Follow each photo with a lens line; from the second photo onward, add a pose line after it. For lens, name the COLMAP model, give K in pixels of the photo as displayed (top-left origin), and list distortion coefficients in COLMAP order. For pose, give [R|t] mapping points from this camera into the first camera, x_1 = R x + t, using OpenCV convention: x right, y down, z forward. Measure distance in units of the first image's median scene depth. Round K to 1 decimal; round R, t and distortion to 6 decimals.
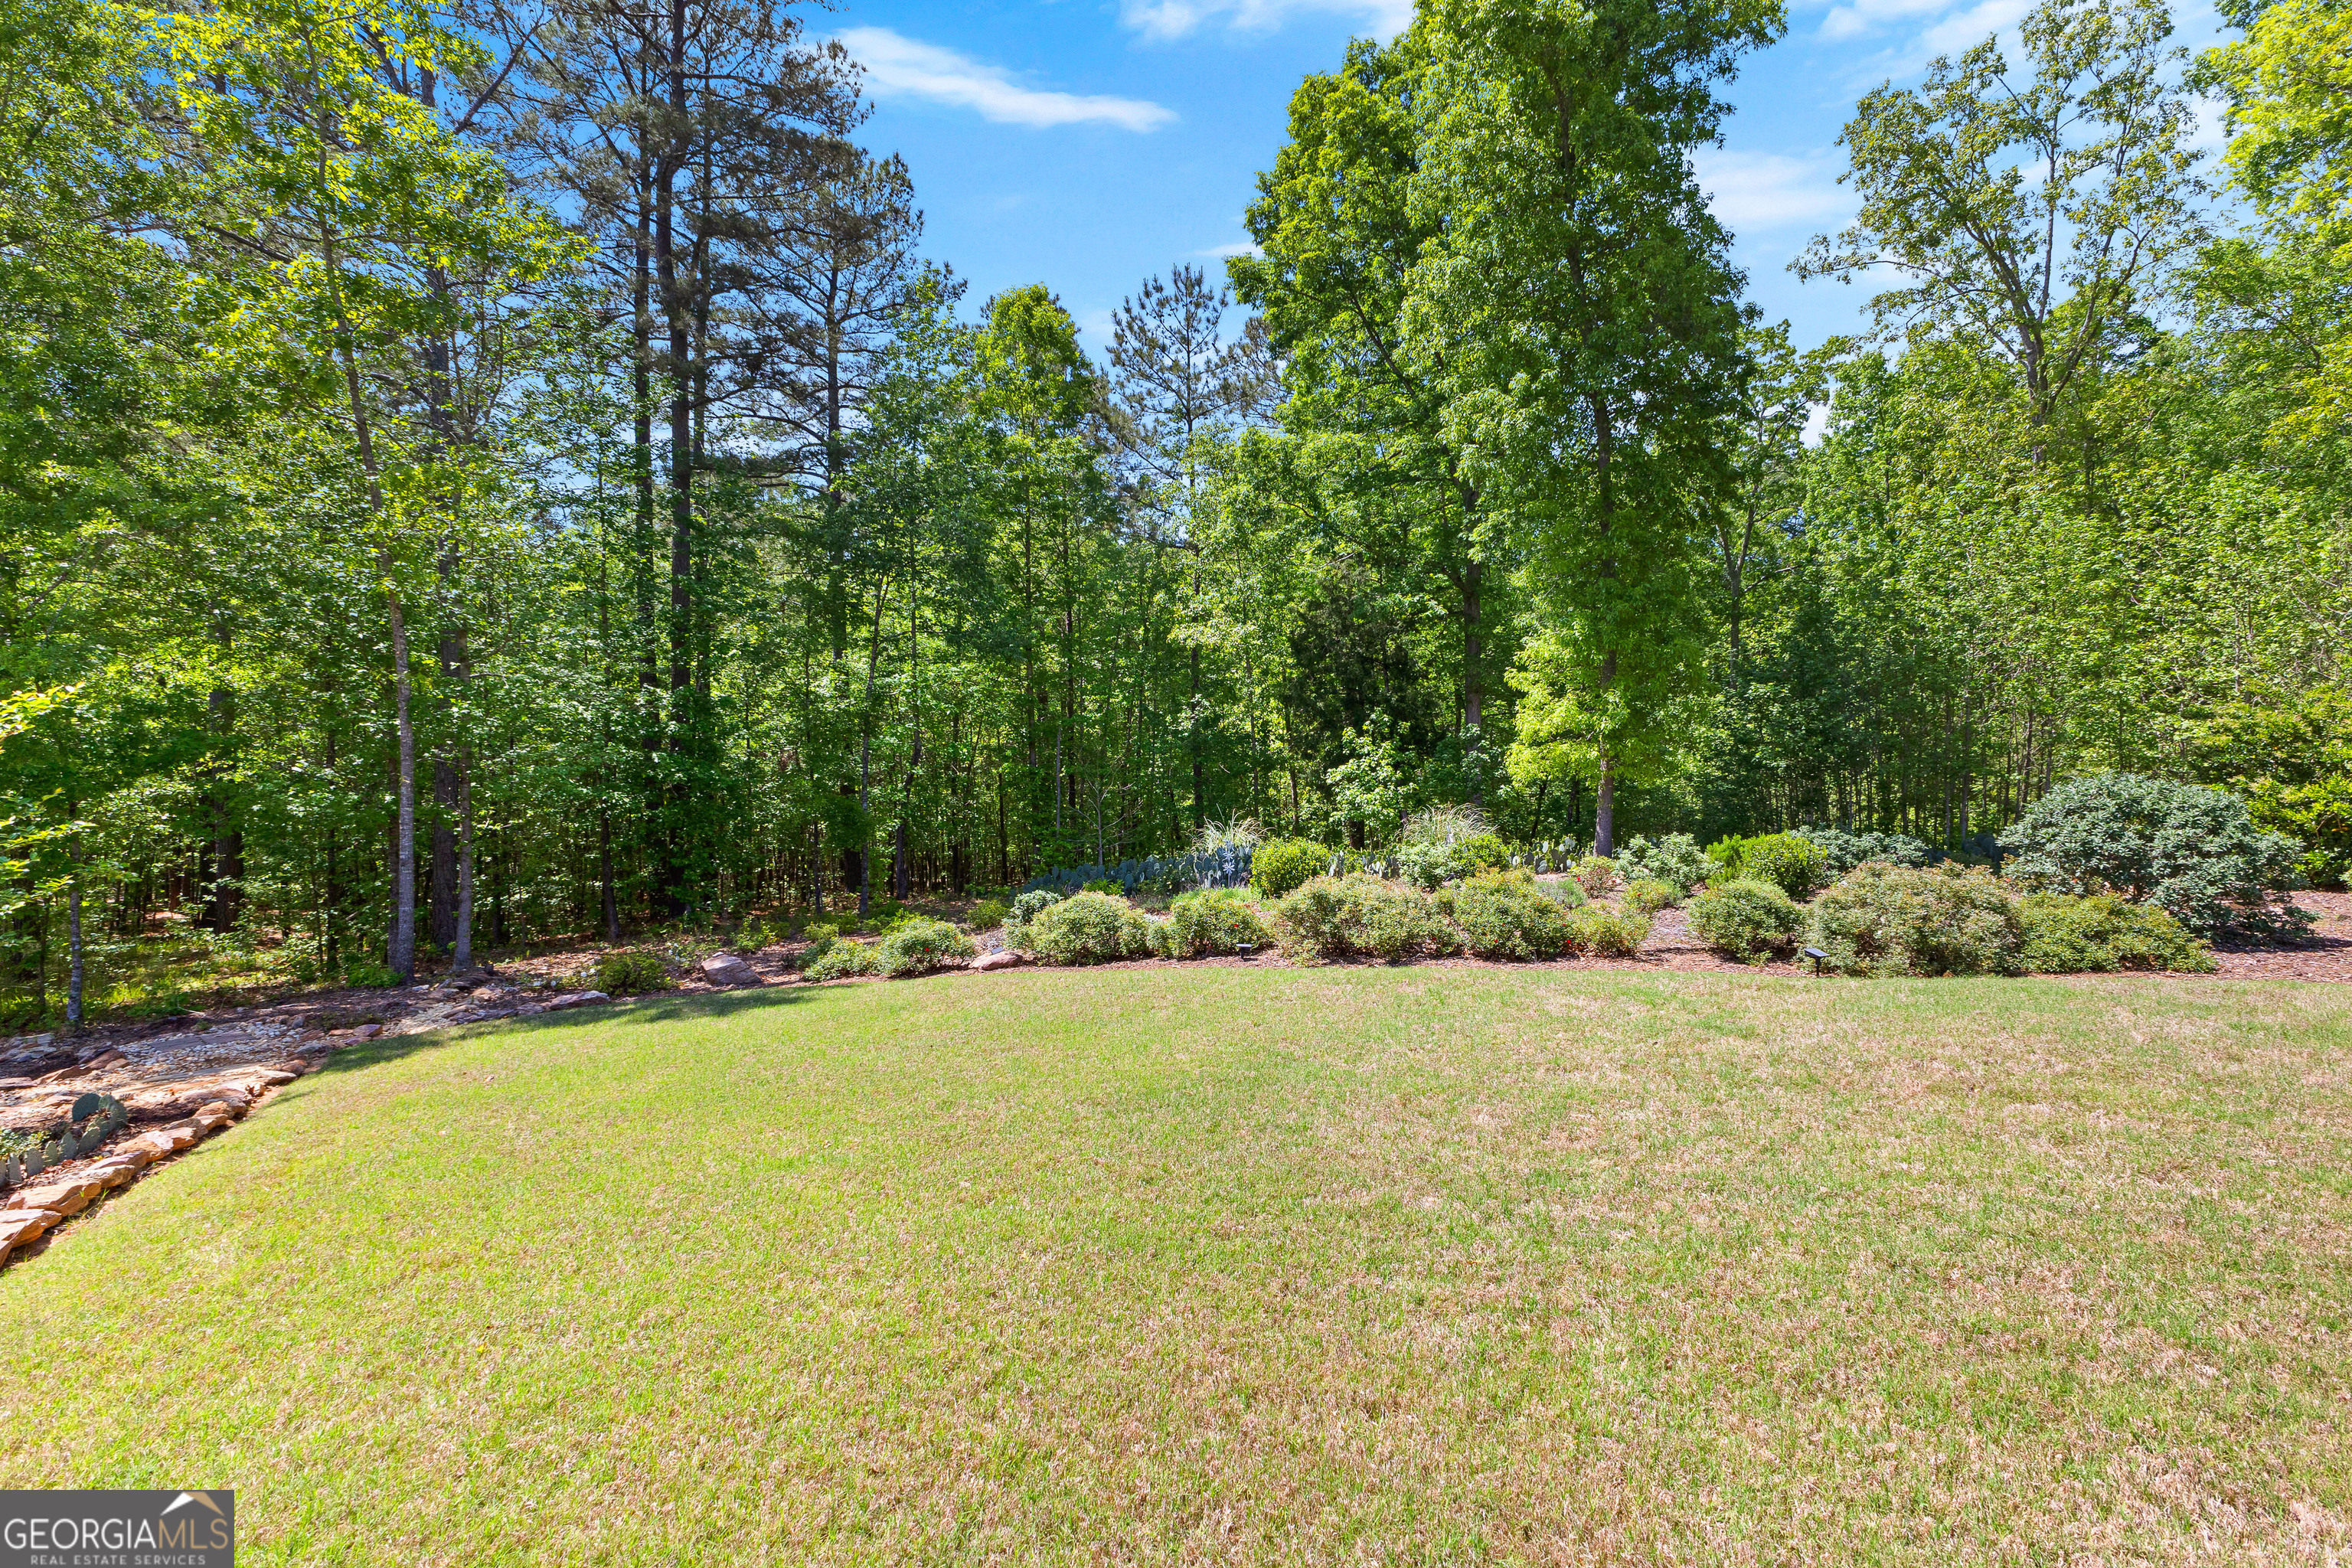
lens RADIAL K [[1059.3, 0, 1181.0], [0, 1059.3, 767.4], [0, 0, 1]] dist [0.008752, -0.000053]
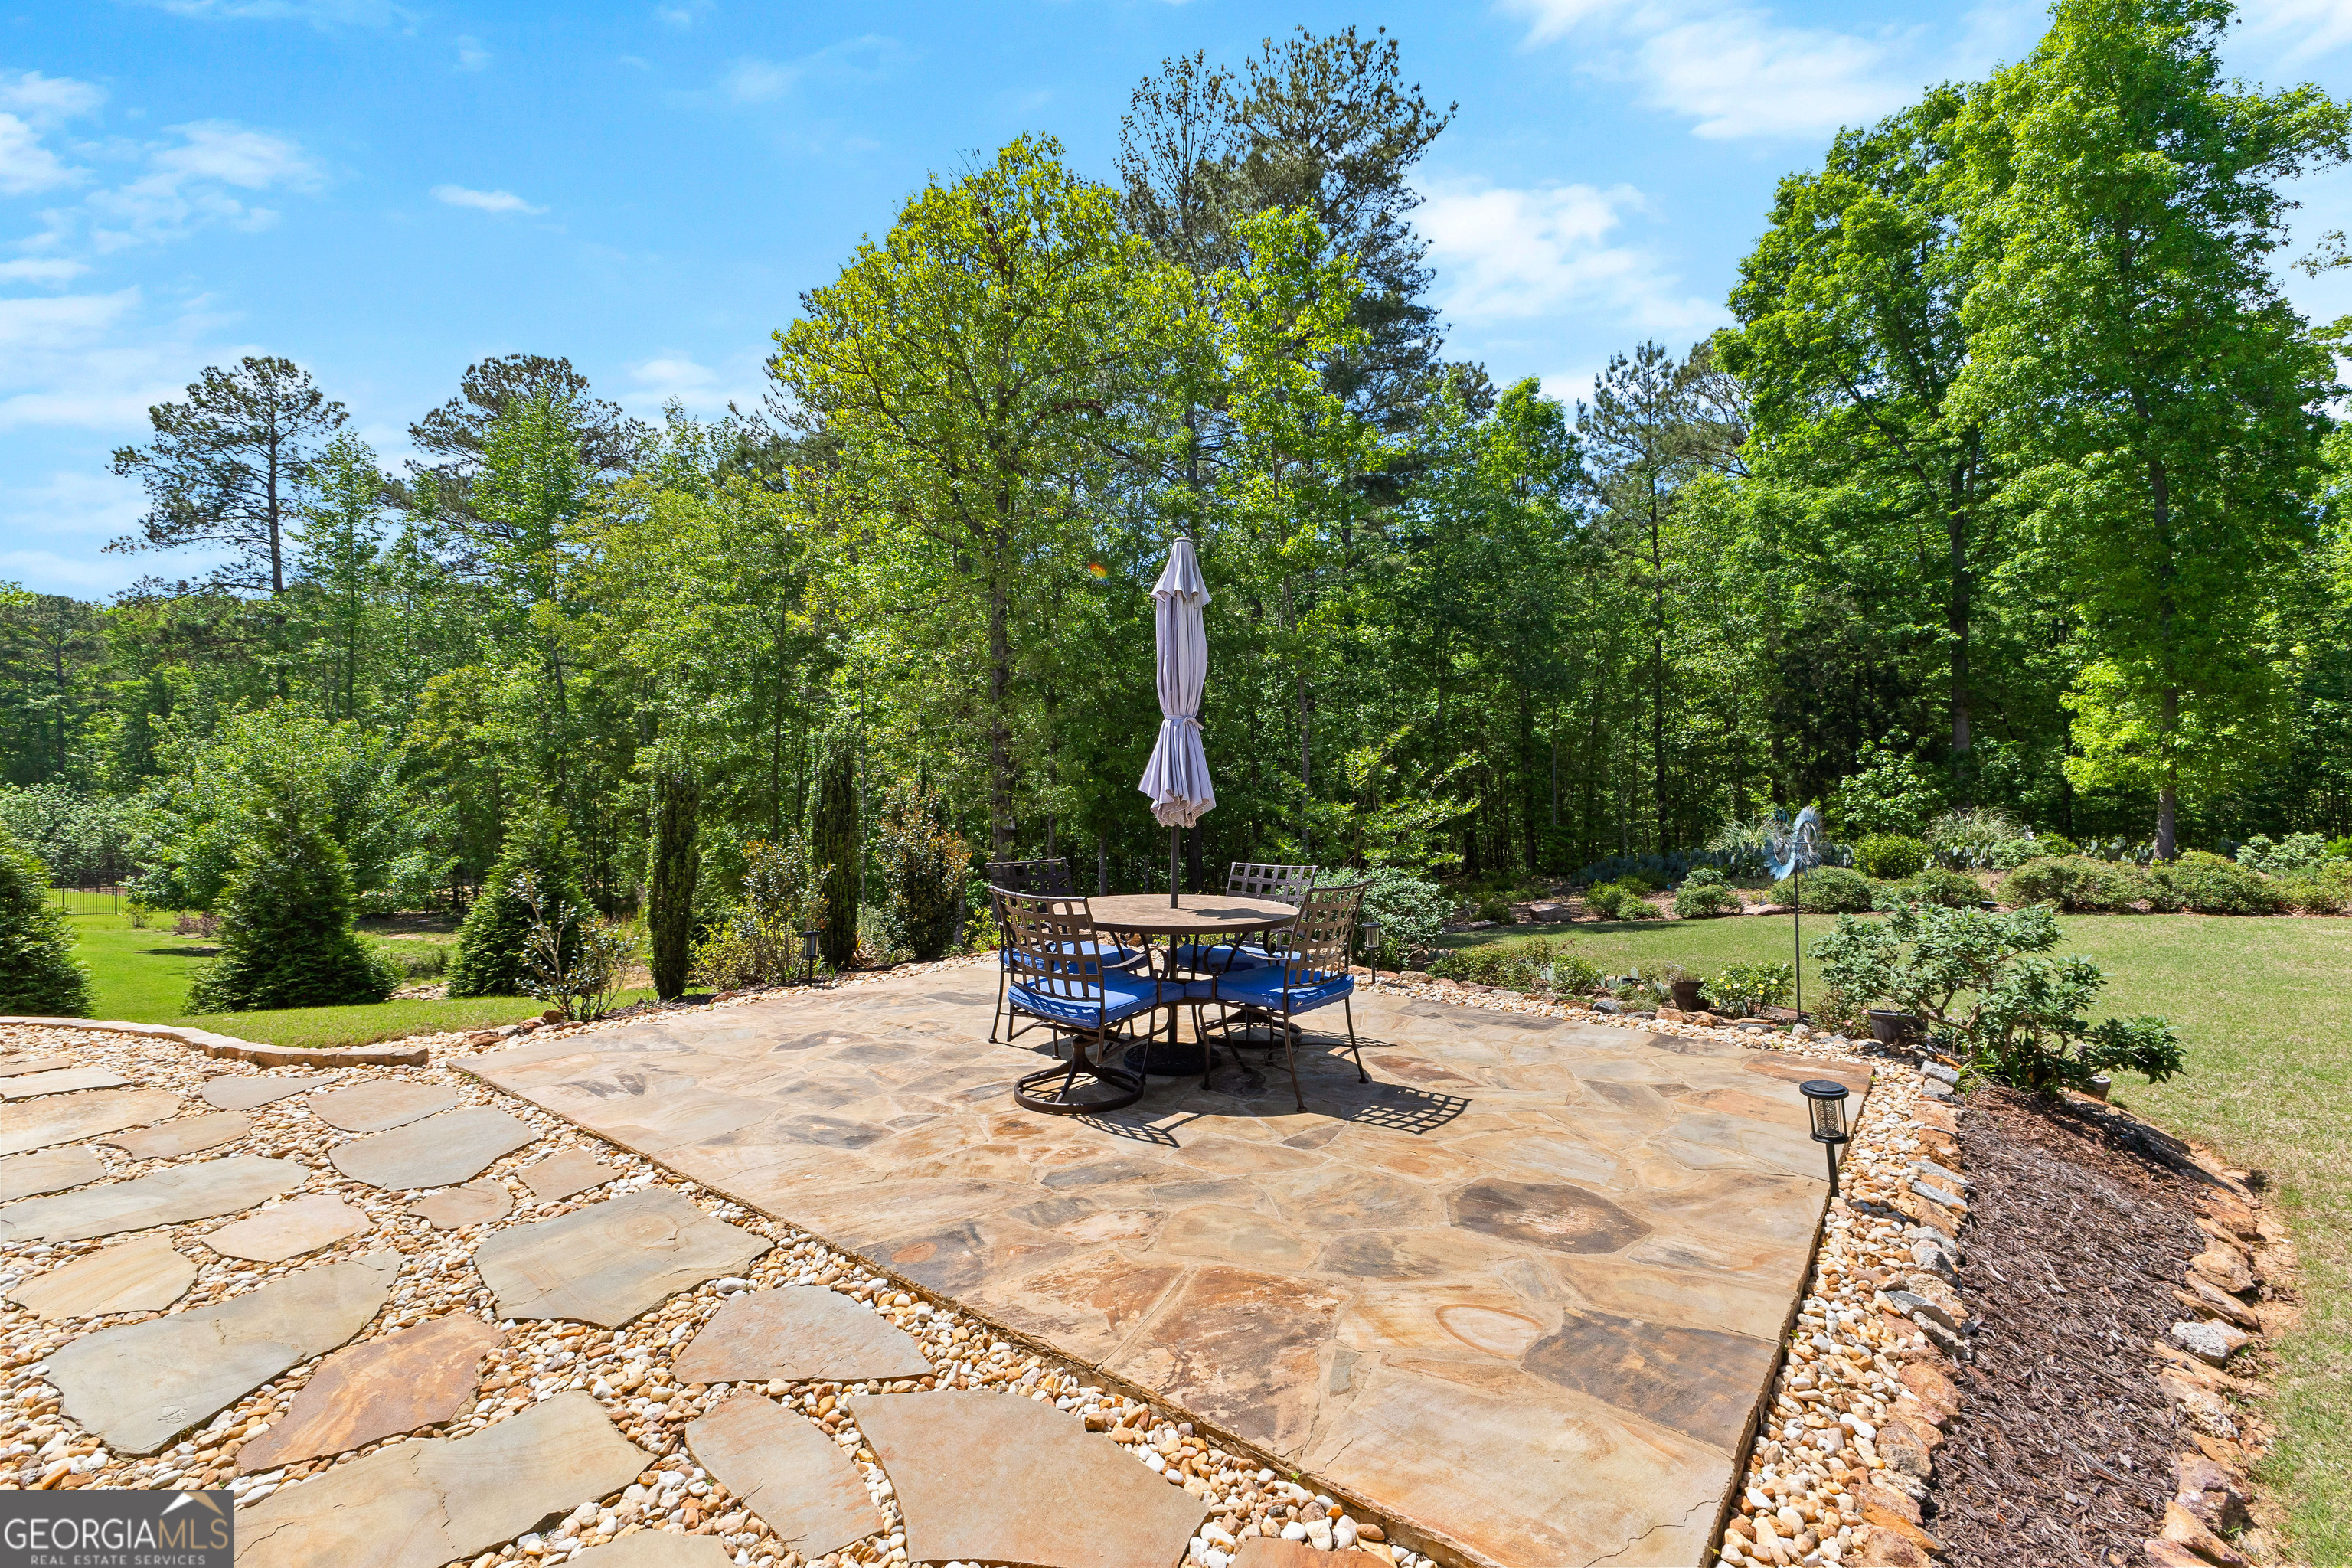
lens RADIAL K [[1015.5, 0, 1177.5], [0, 1015.5, 773.7], [0, 0, 1]] dist [0.017559, -0.006213]
pose [[0.964675, -0.004325, -0.263409, -0.342094], [0.005743, 0.999973, 0.004614, -0.014368], [0.263382, -0.005964, 0.964673, -0.362899]]
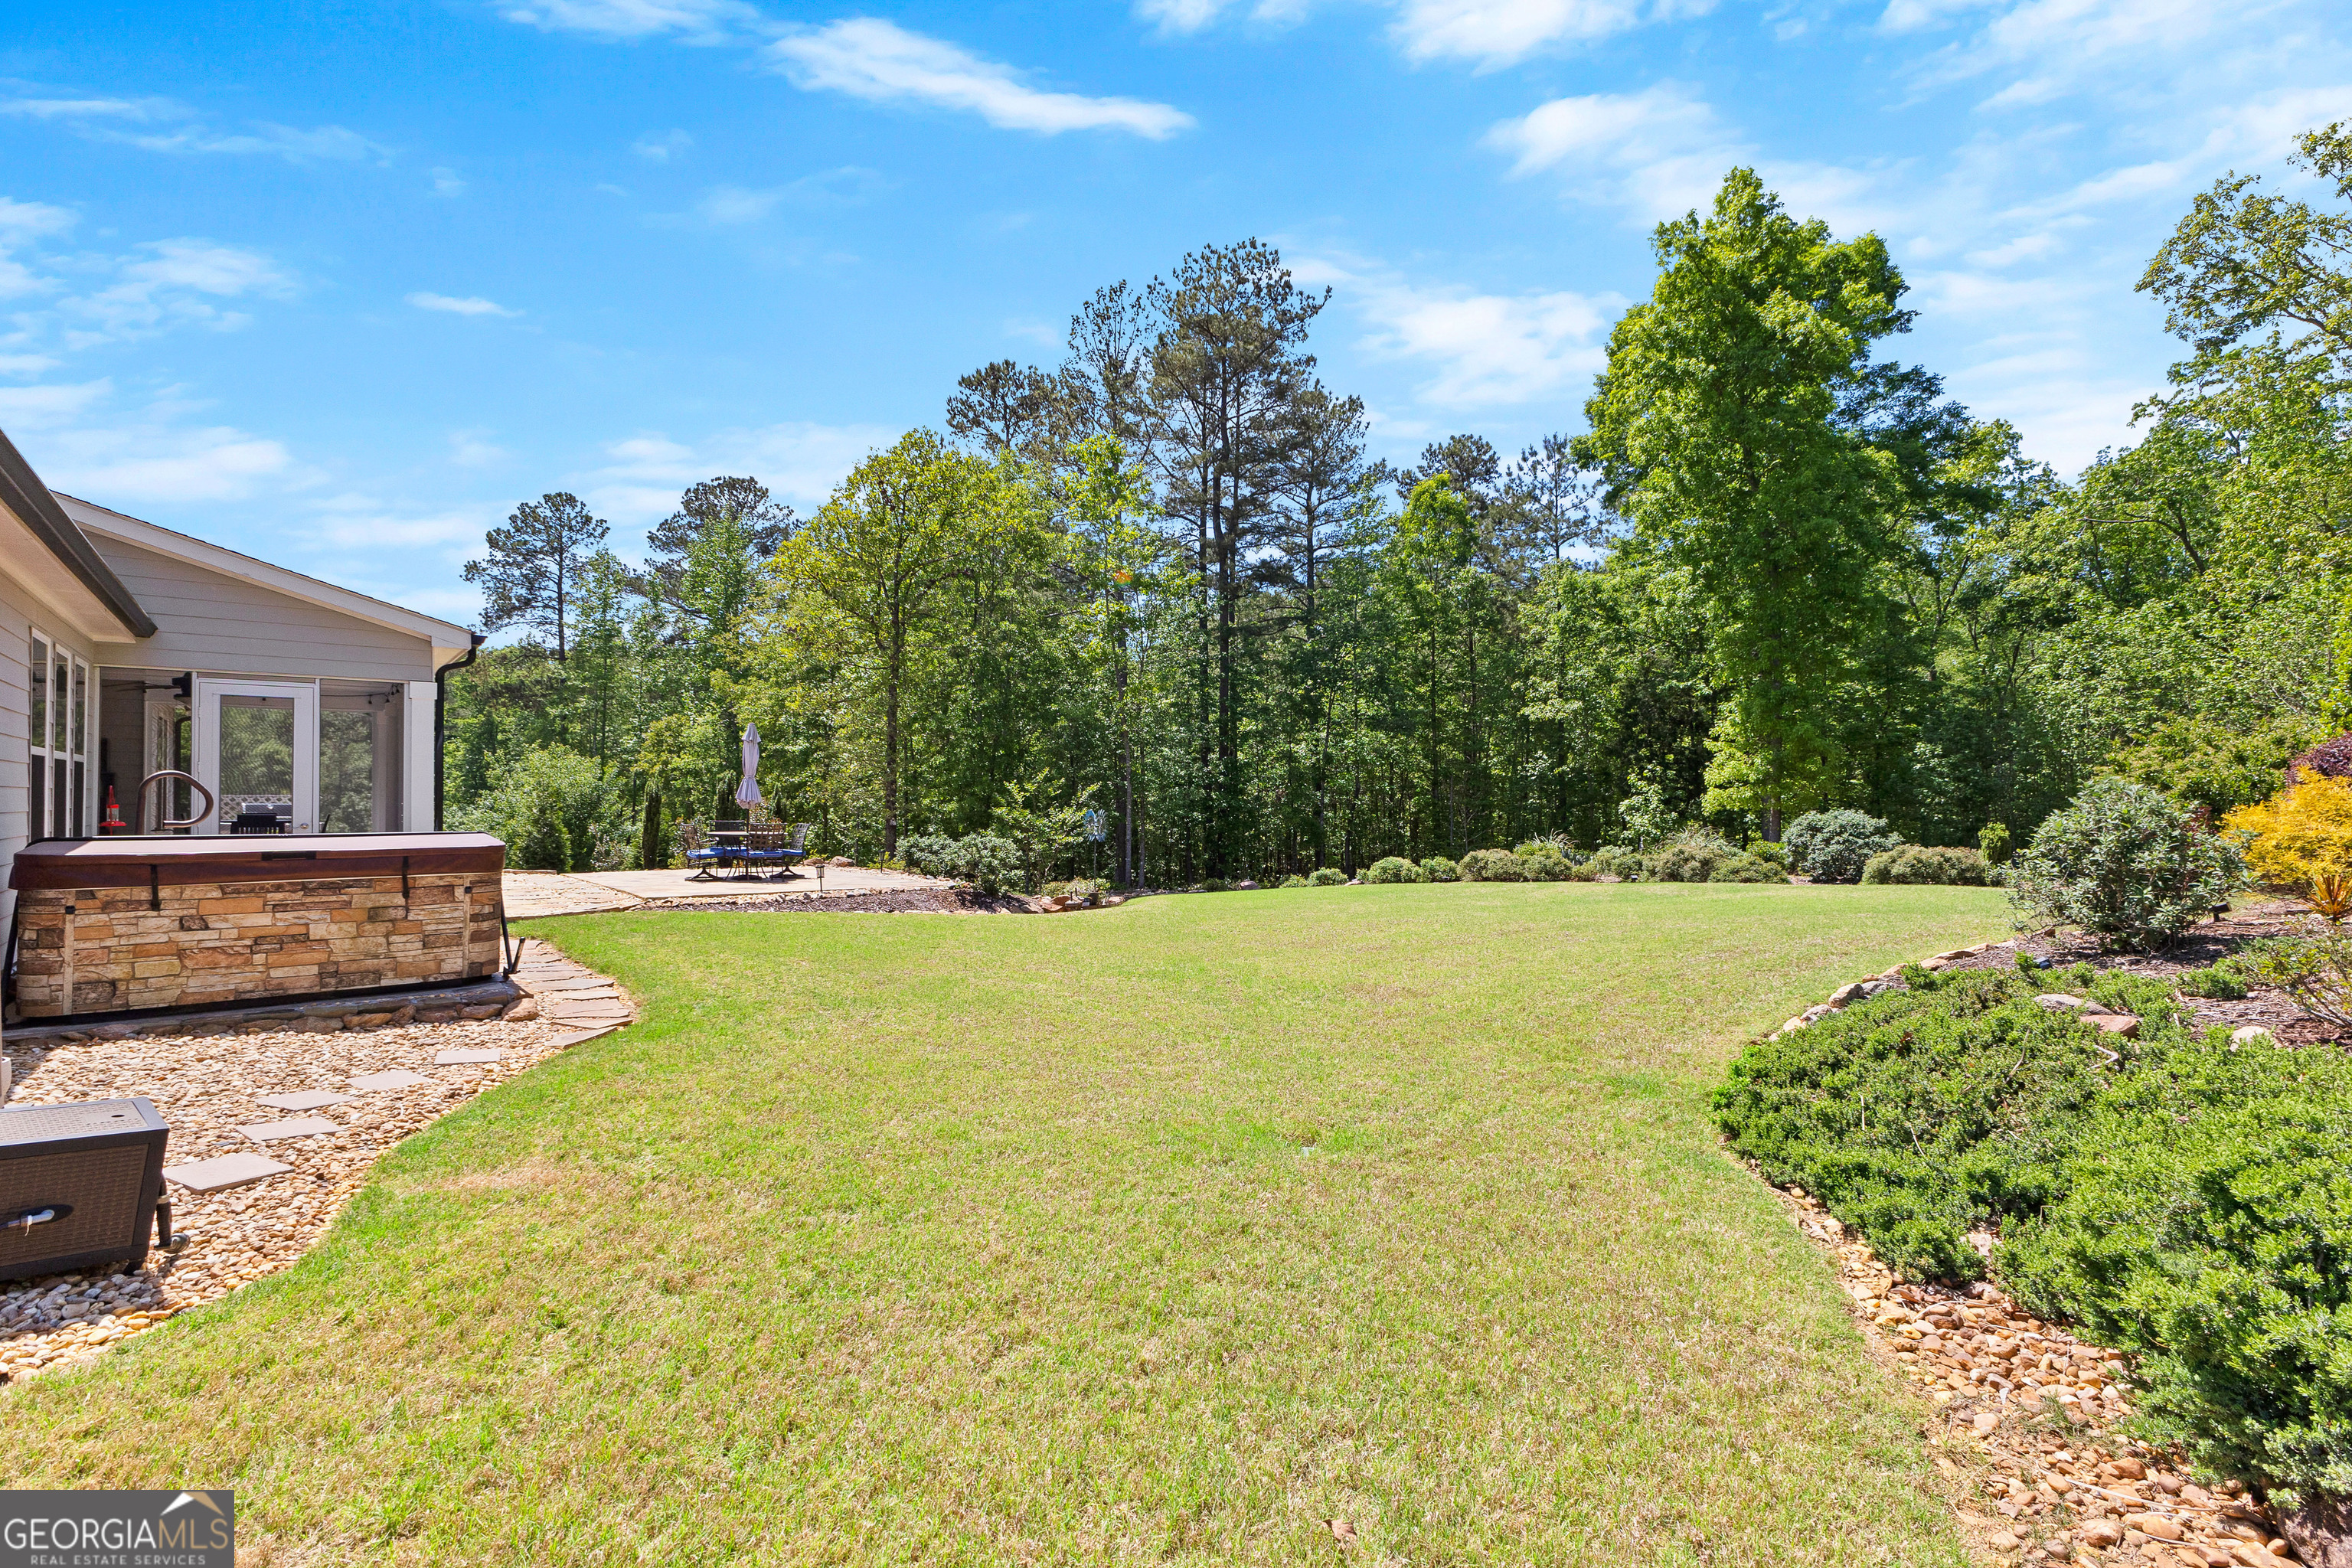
lens RADIAL K [[1047.4, 0, 1176.0], [0, 1047.4, 784.0], [0, 0, 1]] dist [-0.001349, -0.000127]
pose [[0.893351, -0.002038, -0.449355, 0.301334], [-0.001595, 0.999969, -0.007707, -0.014205], [0.449357, 0.007602, 0.893320, -0.736003]]
